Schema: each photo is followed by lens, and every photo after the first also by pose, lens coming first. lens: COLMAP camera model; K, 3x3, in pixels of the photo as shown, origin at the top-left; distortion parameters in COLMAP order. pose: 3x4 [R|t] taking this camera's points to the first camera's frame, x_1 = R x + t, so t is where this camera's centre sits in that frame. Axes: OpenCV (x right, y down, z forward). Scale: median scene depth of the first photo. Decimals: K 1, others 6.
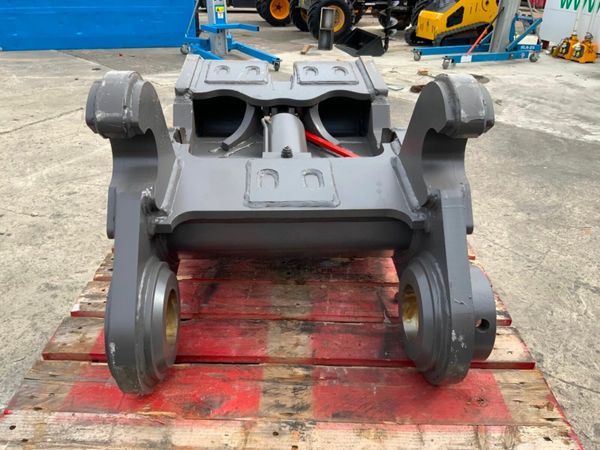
lens RADIAL K [[504.2, 0, 296.6], [0, 504.2, 224.2], [0, 0, 1]] dist [0.052975, -0.102149]
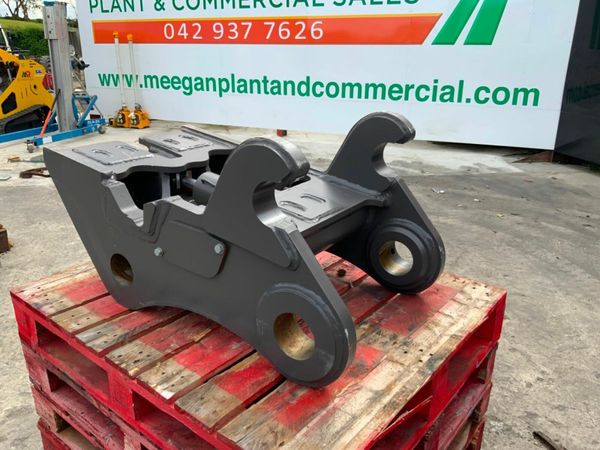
lens RADIAL K [[498.0, 0, 301.4], [0, 498.0, 229.0], [0, 0, 1]] dist [0.084964, -0.163608]
pose [[0.613025, -0.280491, 0.738597, -0.753585], [0.375170, 0.926079, 0.040304, -0.057775], [-0.695304, 0.252392, 0.672941, 0.087443]]
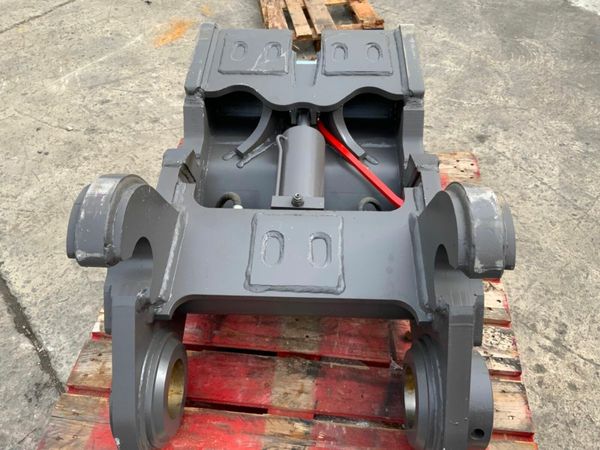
lens RADIAL K [[504.2, 0, 296.6], [0, 504.2, 224.2], [0, 0, 1]] dist [0.052975, -0.102149]
pose [[0.994995, 0.048876, -0.087161, 0.050246], [-0.021326, 0.955989, 0.292627, -0.301910], [0.097627, -0.289303, 0.952246, 0.085012]]
